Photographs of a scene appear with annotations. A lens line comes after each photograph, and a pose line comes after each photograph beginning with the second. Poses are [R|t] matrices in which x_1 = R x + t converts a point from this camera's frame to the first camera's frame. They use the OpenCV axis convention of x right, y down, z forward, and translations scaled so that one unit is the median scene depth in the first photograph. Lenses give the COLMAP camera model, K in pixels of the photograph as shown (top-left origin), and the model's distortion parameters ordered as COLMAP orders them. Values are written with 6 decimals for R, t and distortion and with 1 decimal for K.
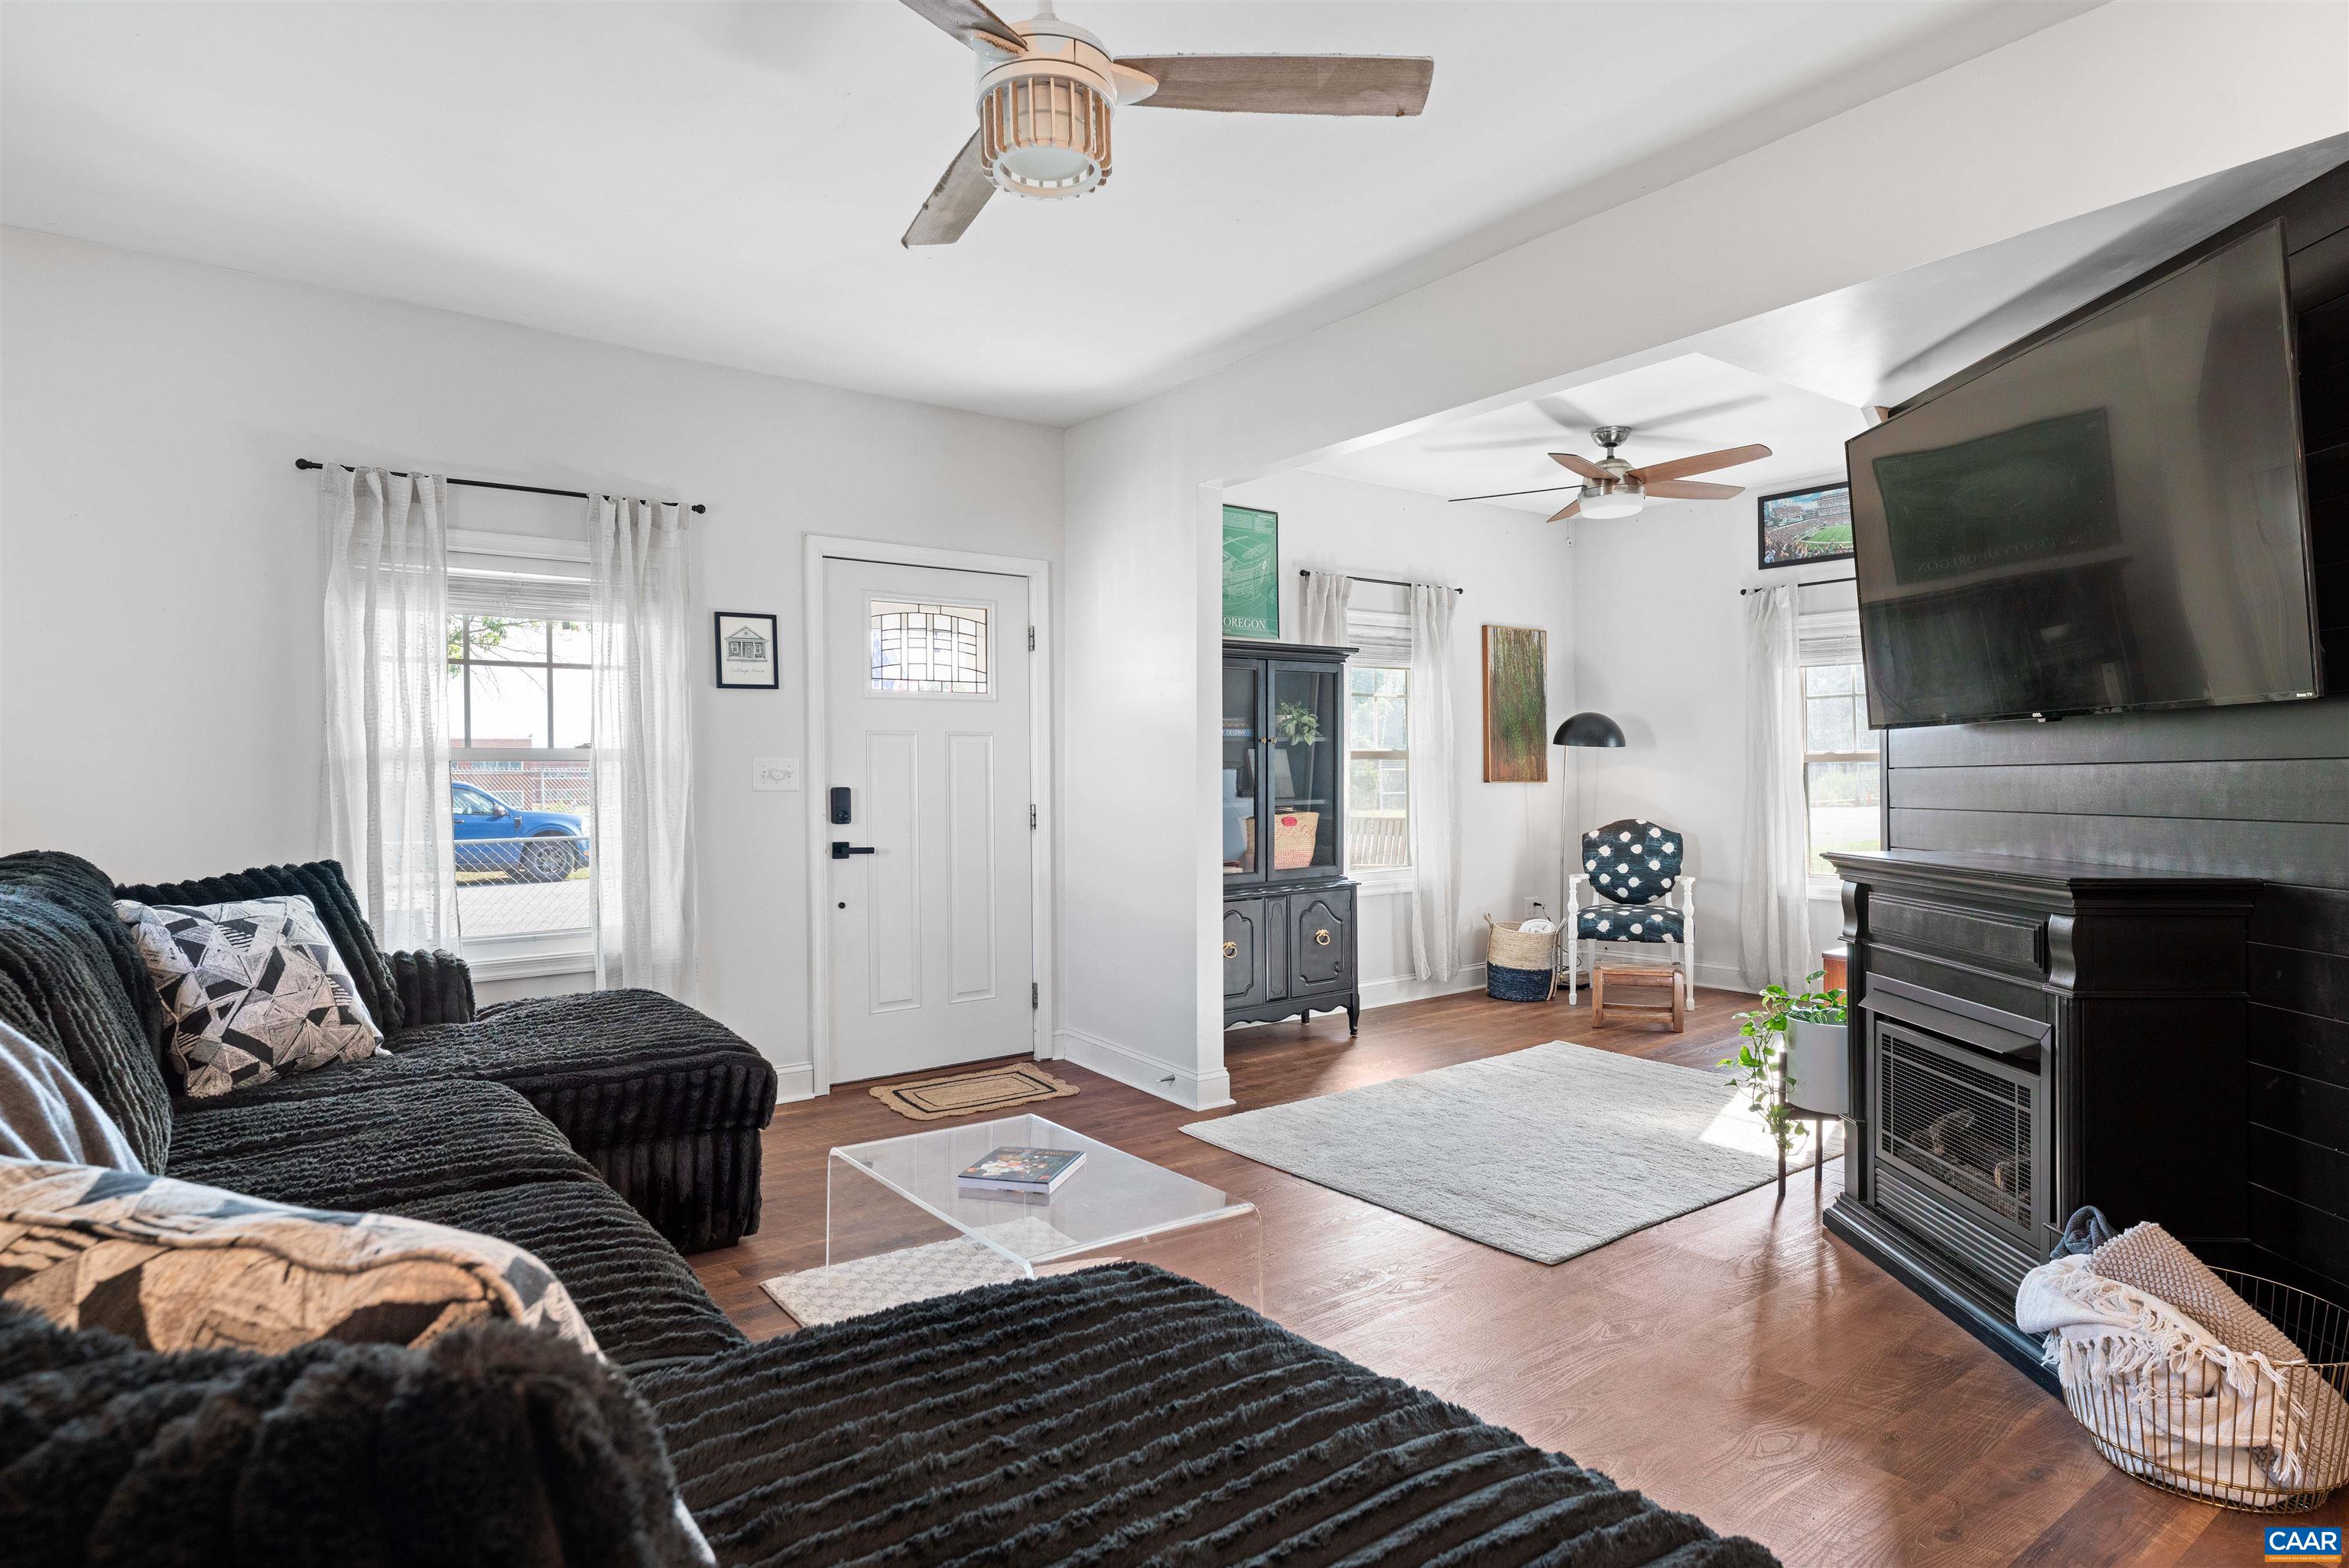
lens RADIAL K [[1261.6, 0, 1164.6], [0, 1261.6, 771.6], [0, 0, 1]] dist [0.020316, -0.023659]
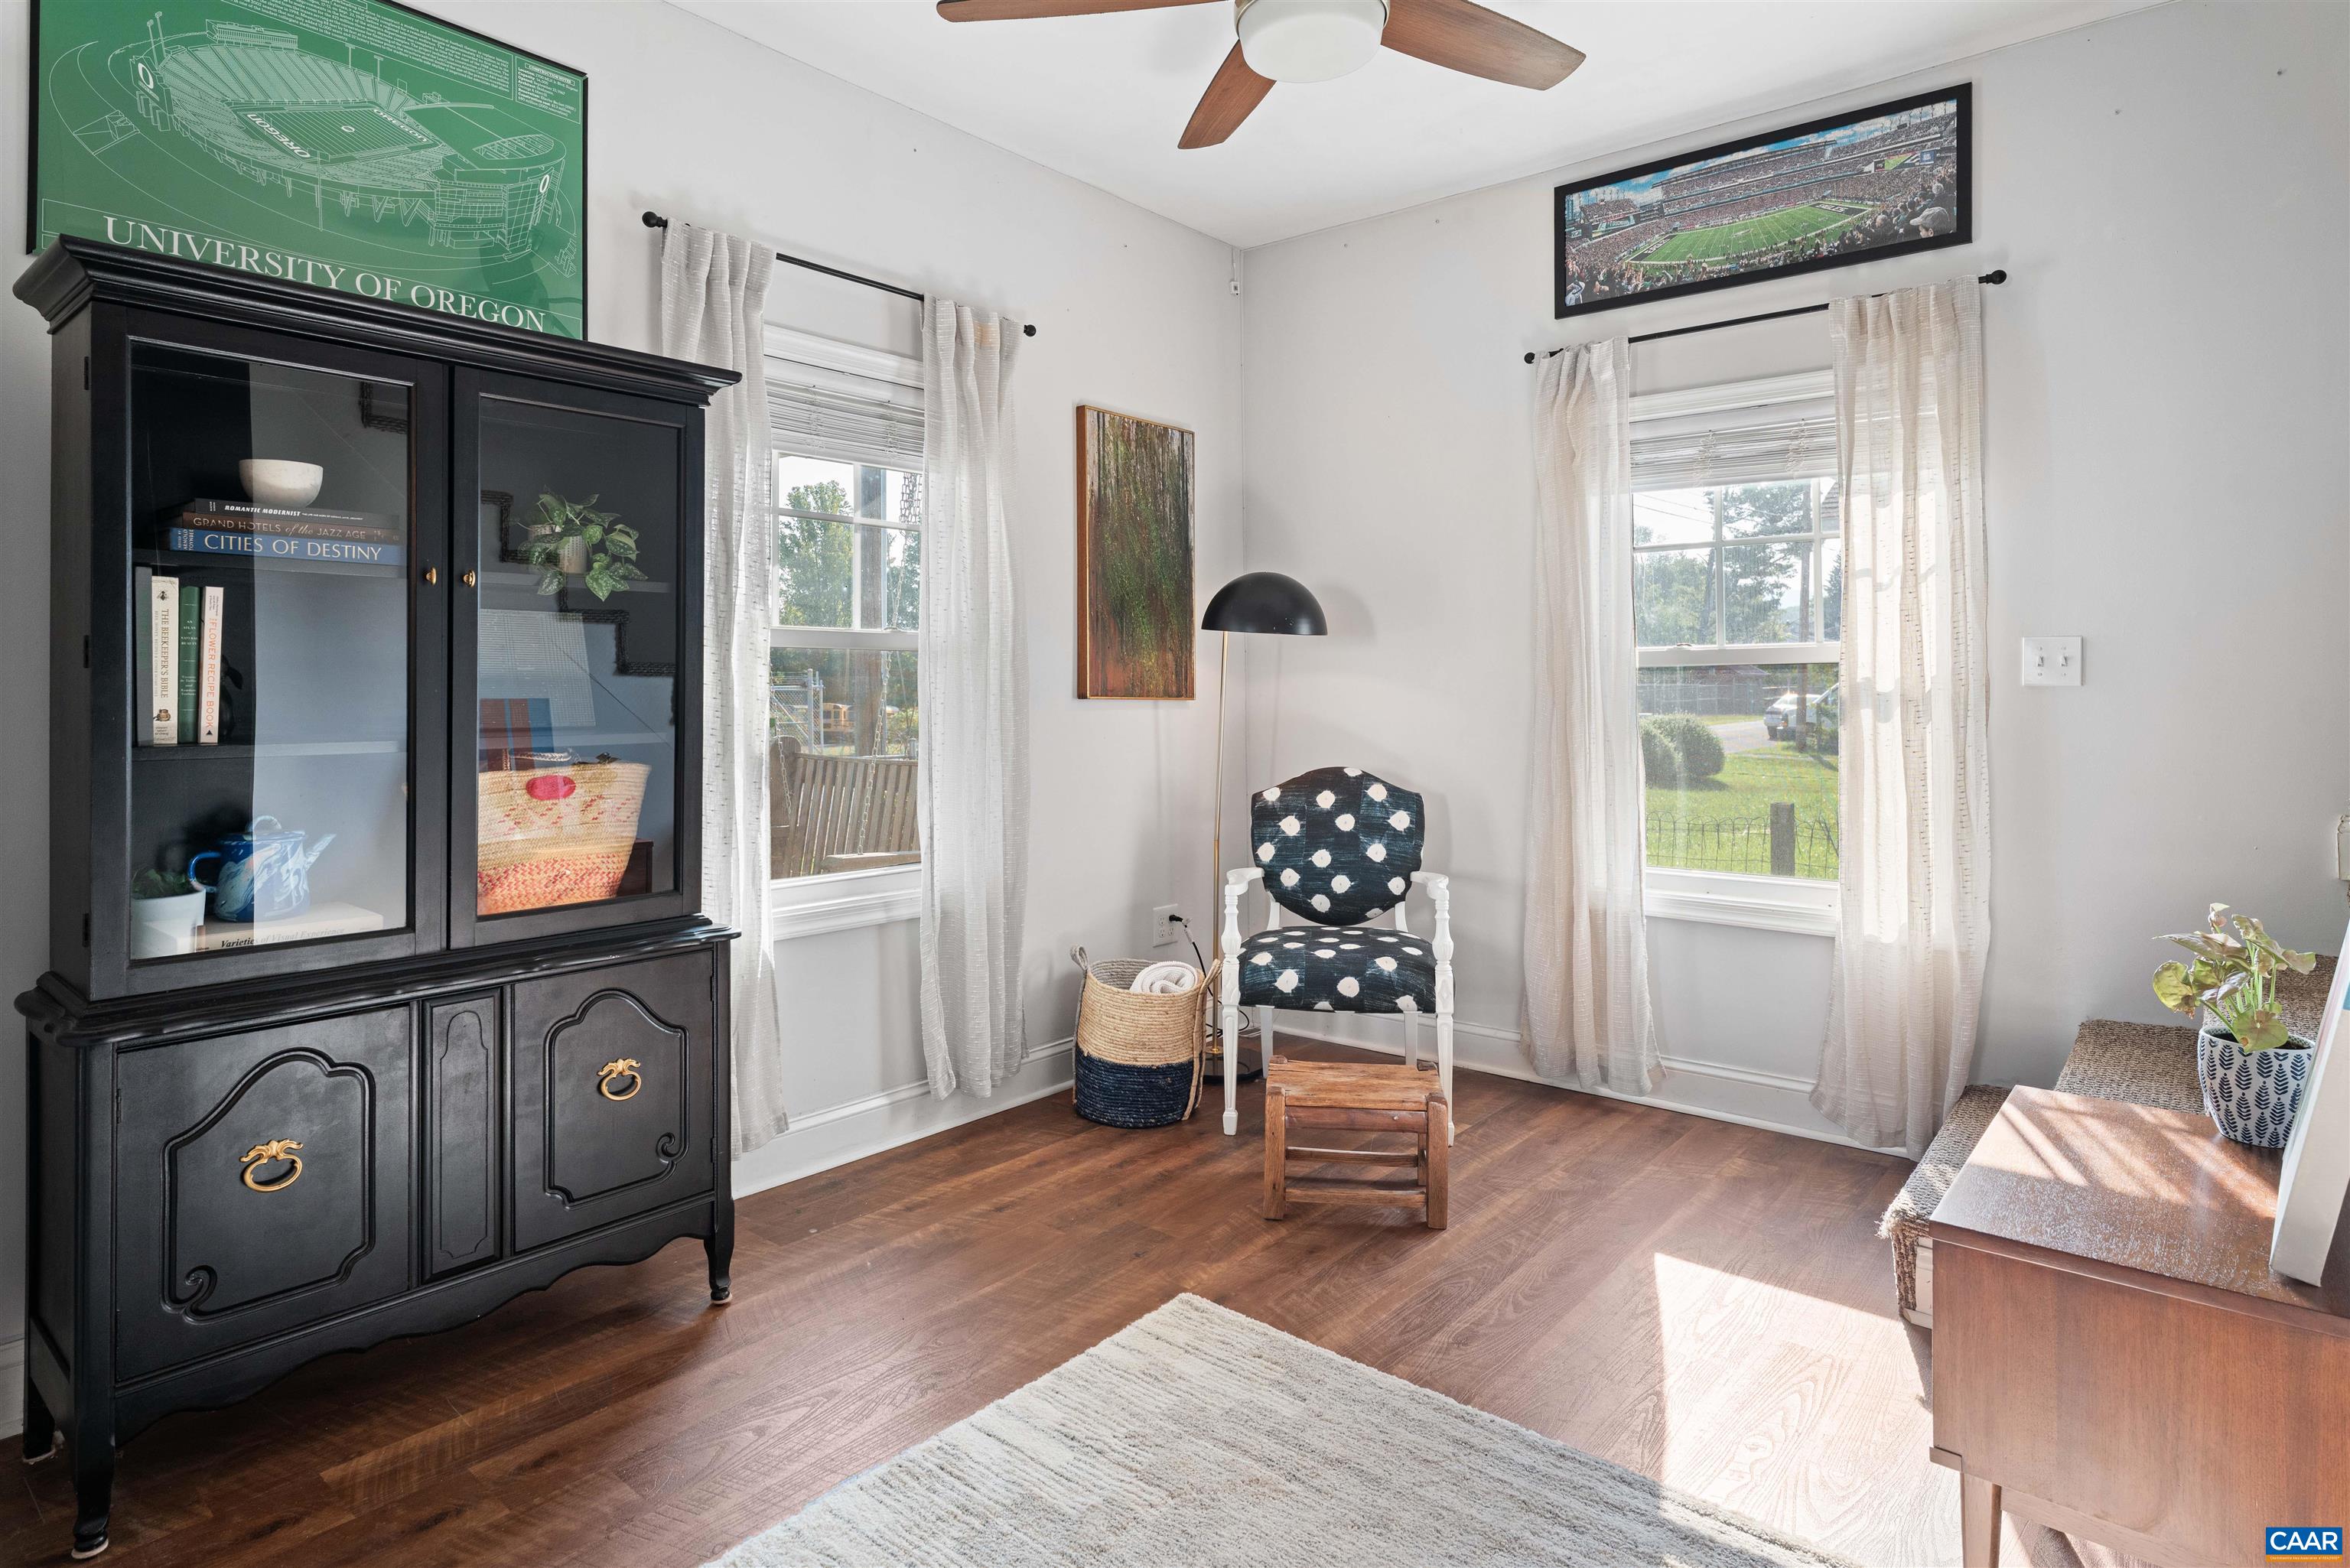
lens RADIAL K [[1267.8, 0, 1173.8], [0, 1267.8, 683.3], [0, 0, 1]] dist [0.000306, -0.000039]
pose [[0.969493, 0.010060, 0.244913, 0.168912], [-0.007447, 0.999905, -0.011591, 0.008224], [-0.245006, 0.009414, 0.969476, 0.493256]]
